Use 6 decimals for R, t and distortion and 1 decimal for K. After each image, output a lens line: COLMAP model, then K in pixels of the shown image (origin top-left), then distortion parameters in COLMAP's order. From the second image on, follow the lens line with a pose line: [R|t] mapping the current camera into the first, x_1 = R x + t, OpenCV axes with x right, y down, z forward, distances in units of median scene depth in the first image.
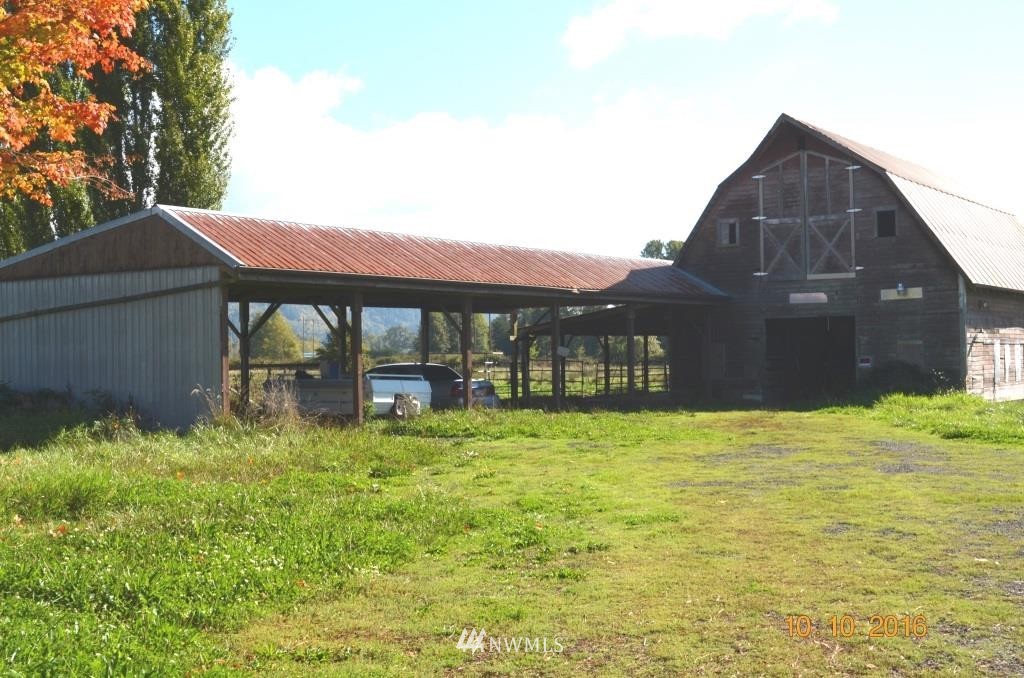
lens RADIAL K [[1288.2, 0, 511.9], [0, 1288.2, 340.6], [0, 0, 1]] dist [-0.043306, 0.000000]
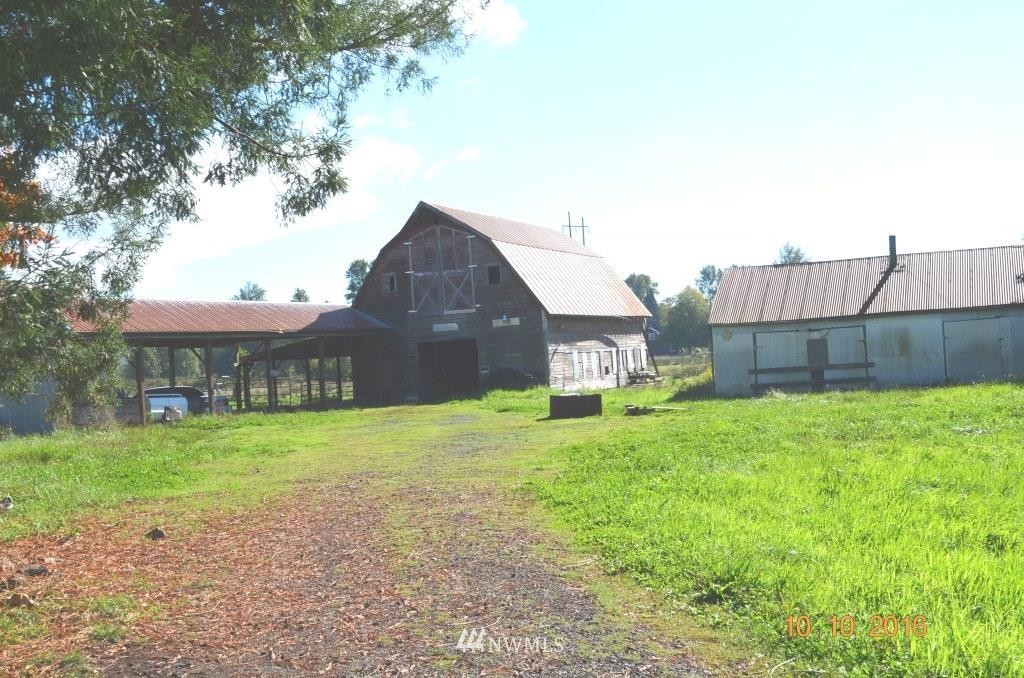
lens RADIAL K [[1288.2, 0, 511.5], [0, 1288.2, 344.2], [0, 0, 1]] dist [-0.043306, 0.000000]
pose [[0.974240, -0.045499, 0.220875, -0.017274], [0.047392, 0.998871, -0.003276, -0.006186], [-0.220476, 0.013659, 0.975297, -0.437003]]
